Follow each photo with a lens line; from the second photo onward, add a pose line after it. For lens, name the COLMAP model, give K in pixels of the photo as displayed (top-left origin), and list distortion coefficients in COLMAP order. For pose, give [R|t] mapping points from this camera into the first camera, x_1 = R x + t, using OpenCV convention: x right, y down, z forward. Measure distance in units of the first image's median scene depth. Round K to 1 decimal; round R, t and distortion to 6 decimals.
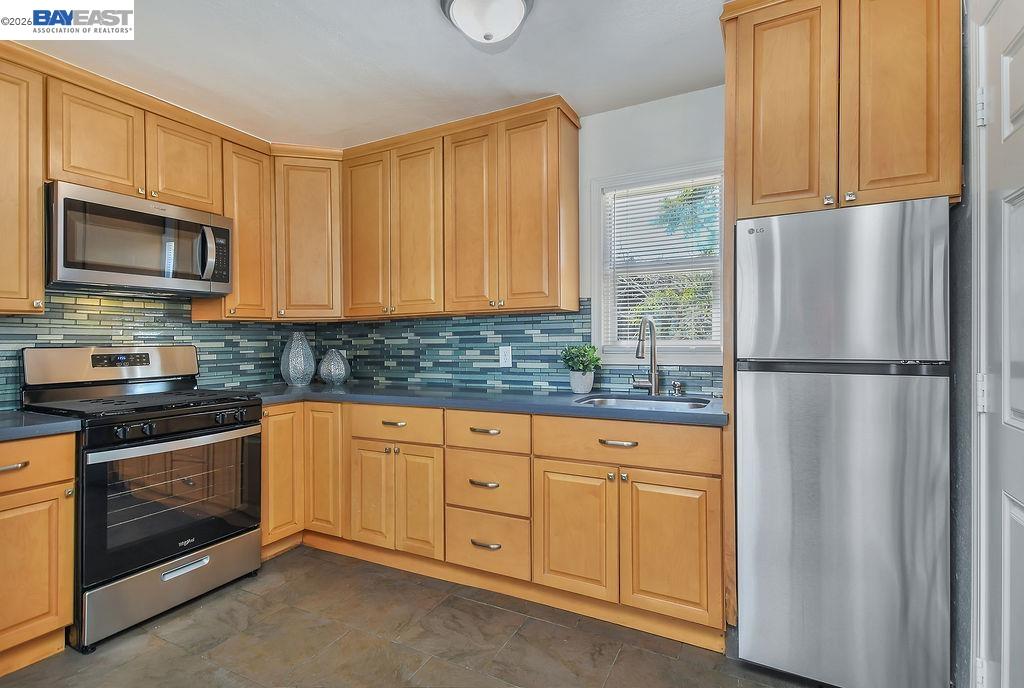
lens RADIAL K [[495.9, 0, 504.4], [0, 495.9, 339.2], [0, 0, 1]] dist [0.014093, -0.001005]
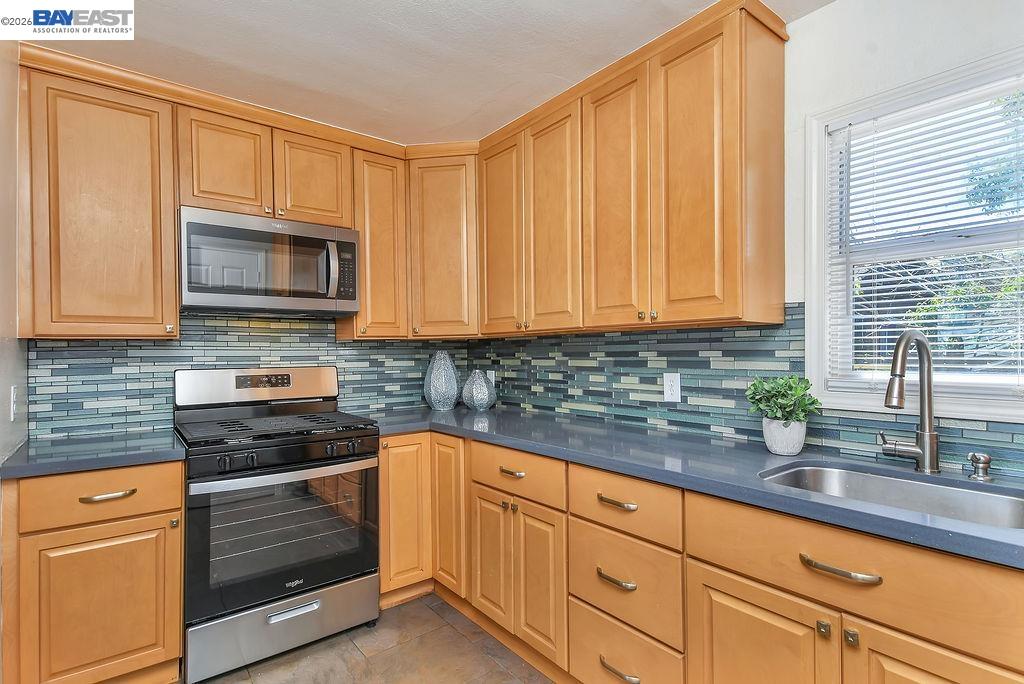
lens RADIAL K [[495.9, 0, 519.6], [0, 495.9, 343.2], [0, 0, 1]] dist [0.014093, -0.001005]
pose [[0.914742, -0.002760, -0.404029, 0.103613], [-0.000522, 0.999968, -0.008012, -0.026190], [0.404038, 0.007539, 0.914711, 0.283333]]
